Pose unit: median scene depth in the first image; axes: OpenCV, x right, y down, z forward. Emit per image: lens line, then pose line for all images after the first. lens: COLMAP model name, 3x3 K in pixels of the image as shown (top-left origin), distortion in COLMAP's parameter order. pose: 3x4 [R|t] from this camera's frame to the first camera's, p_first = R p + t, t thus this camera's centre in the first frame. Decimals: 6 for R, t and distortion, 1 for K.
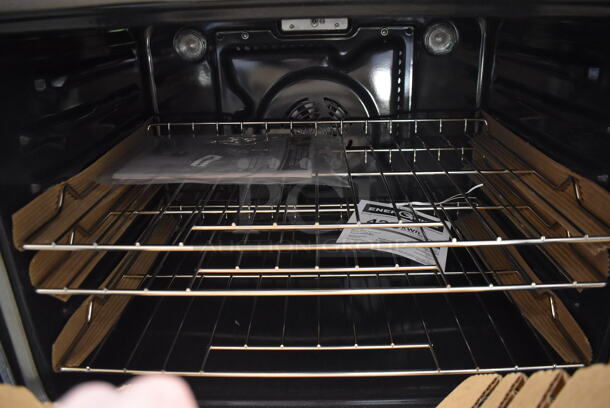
lens RADIAL K [[473.0, 0, 309.6], [0, 473.0, 200.1], [0, 0, 1]] dist [-0.076309, -0.008439]
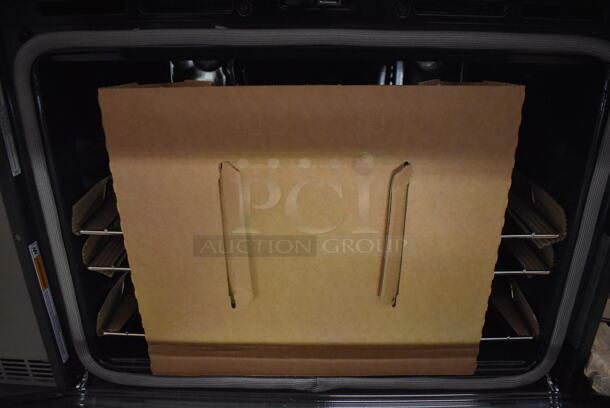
lens RADIAL K [[473.0, 0, 300.7], [0, 473.0, 206.6], [0, 0, 1]] dist [-0.076309, -0.008439]
pose [[0.999737, 0.022598, 0.003800, -0.037527], [-0.022721, 0.999084, 0.036260, -0.022989], [-0.002977, -0.036336, 0.999335, -0.230214]]
